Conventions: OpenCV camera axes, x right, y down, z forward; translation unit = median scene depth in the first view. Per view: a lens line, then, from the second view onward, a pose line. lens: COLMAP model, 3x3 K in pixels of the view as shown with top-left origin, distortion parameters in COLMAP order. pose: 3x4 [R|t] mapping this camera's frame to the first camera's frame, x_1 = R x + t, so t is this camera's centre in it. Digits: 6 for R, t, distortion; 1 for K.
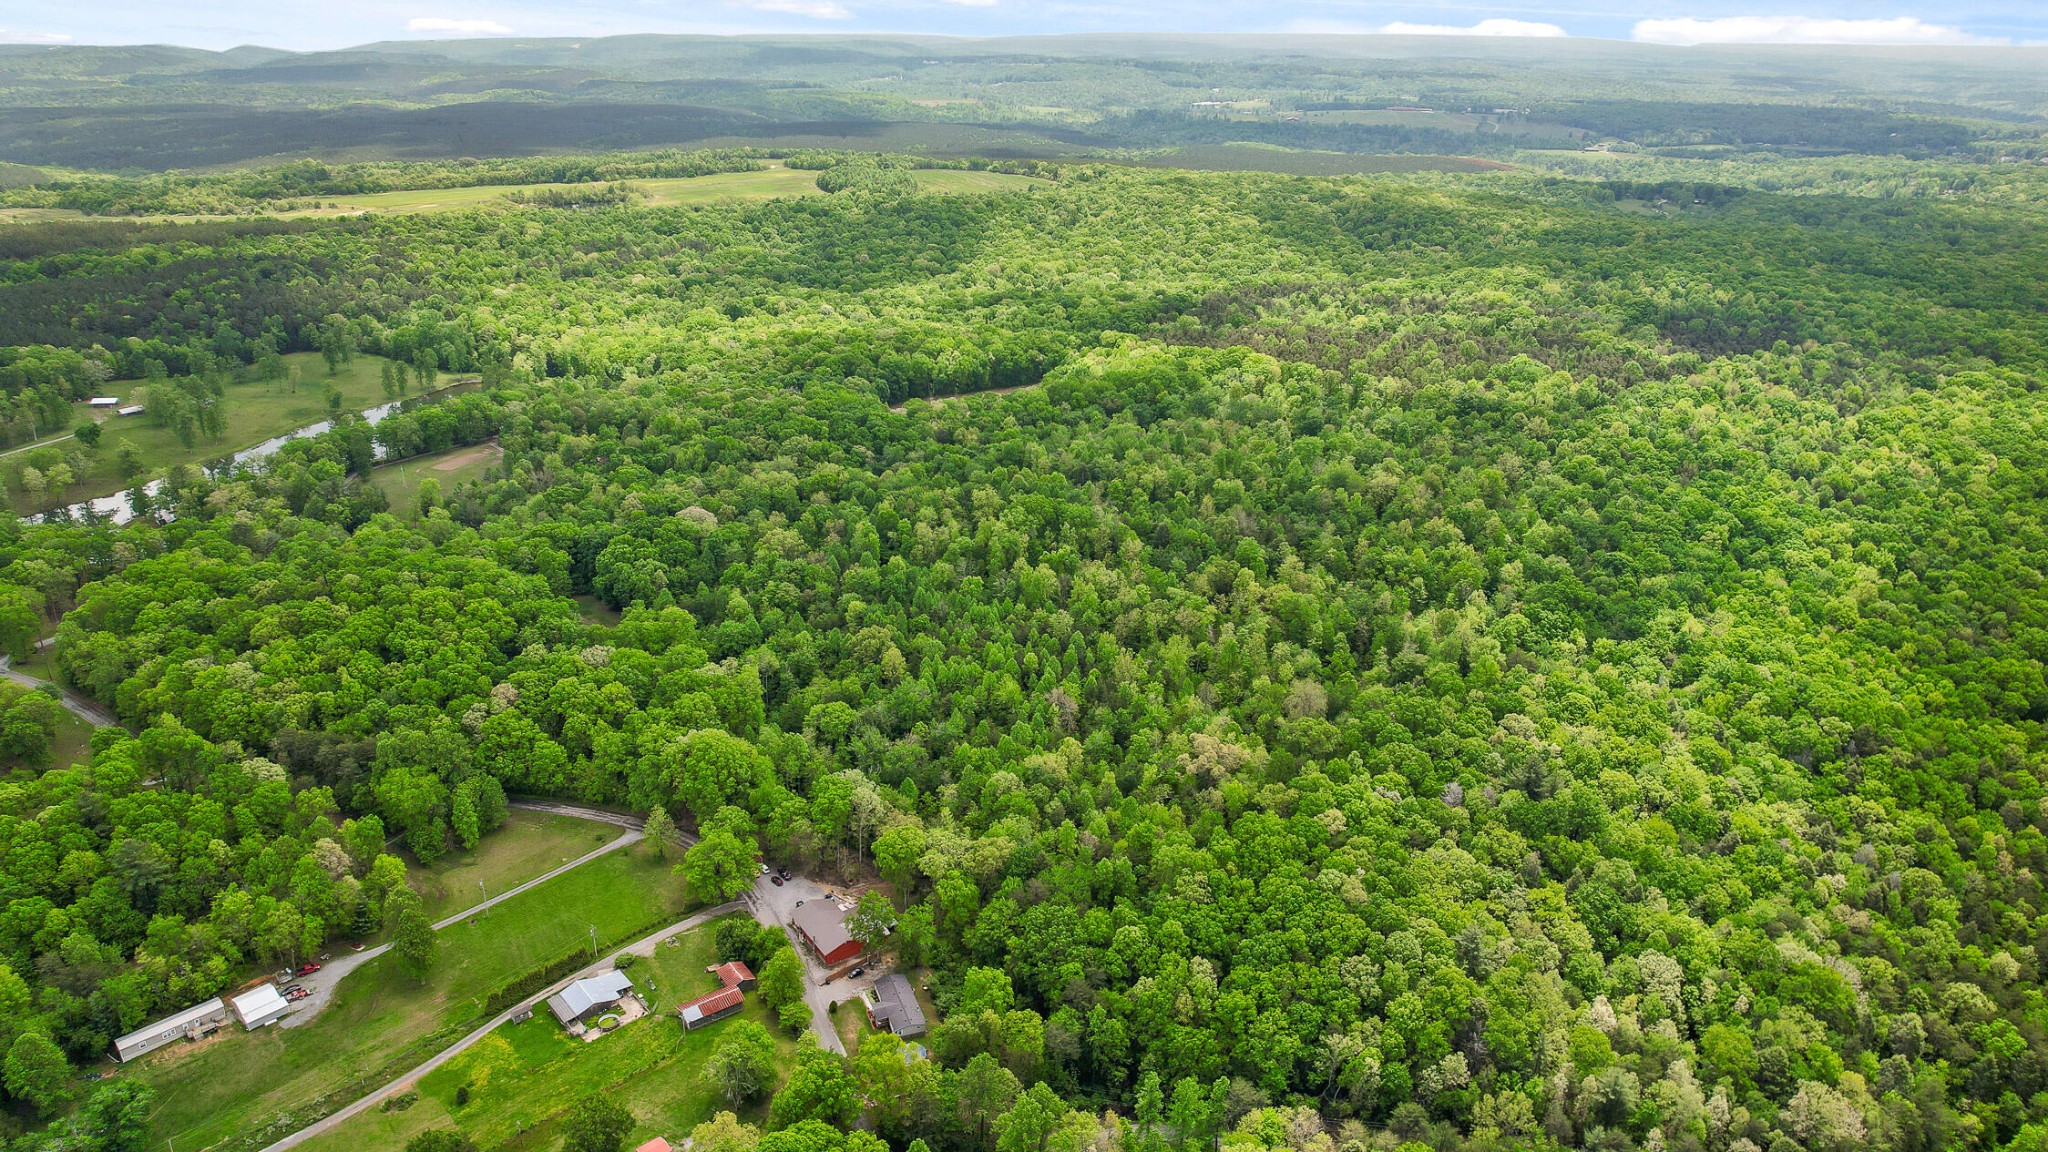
lens RADIAL K [[1312.9, 0, 1024.0], [0, 1312.9, 576.0], [0, 0, 1]] dist [0.000148, 0.000097]
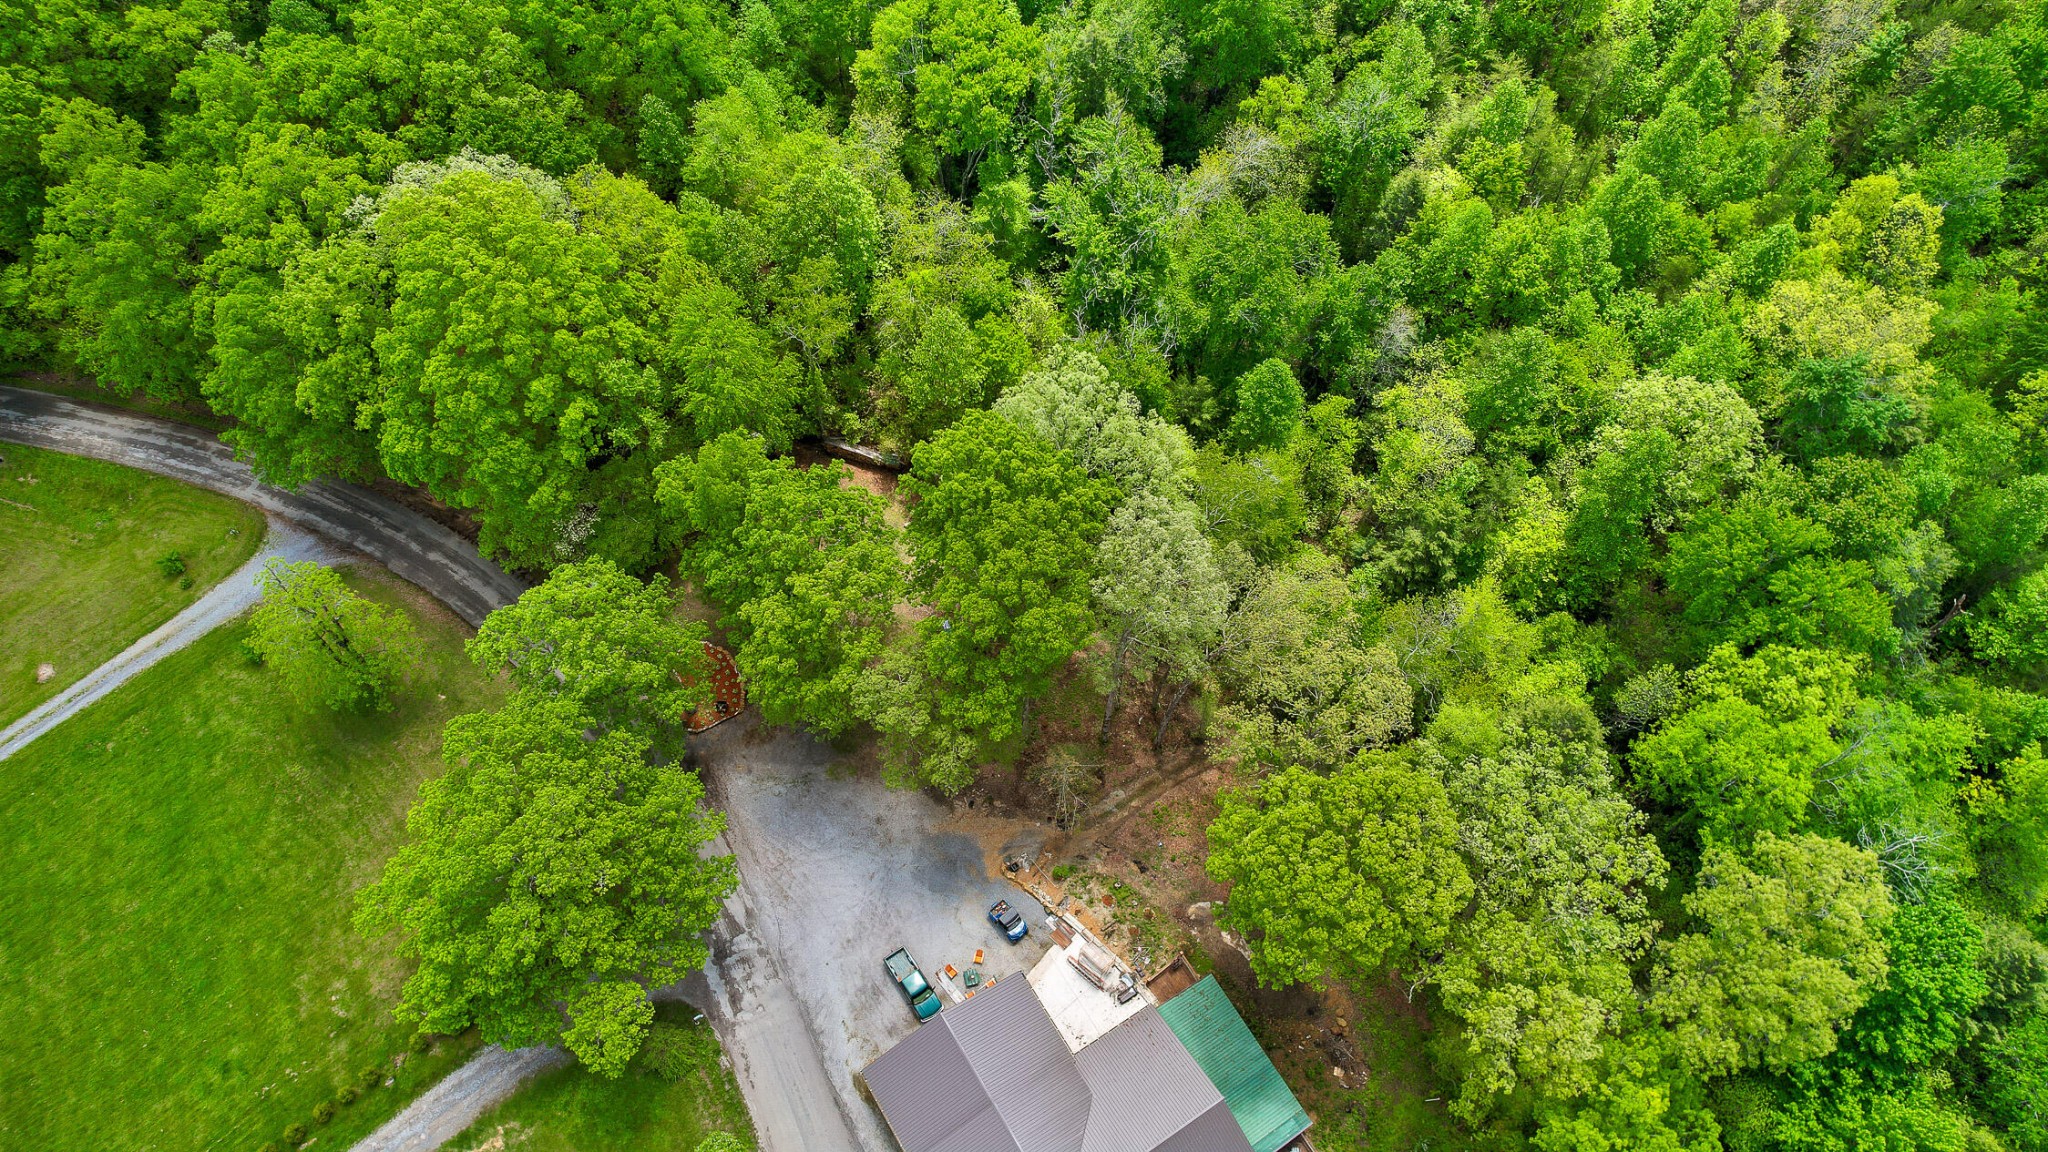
lens RADIAL K [[1312.9, 0, 1024.0], [0, 1312.9, 576.0], [0, 0, 1]] dist [0.000148, 0.000097]
pose [[0.997615, 0.032577, -0.060855, -0.117365], [0.010601, 0.798851, 0.601435, 0.030630], [0.068207, -0.600646, 0.796600, 0.752473]]
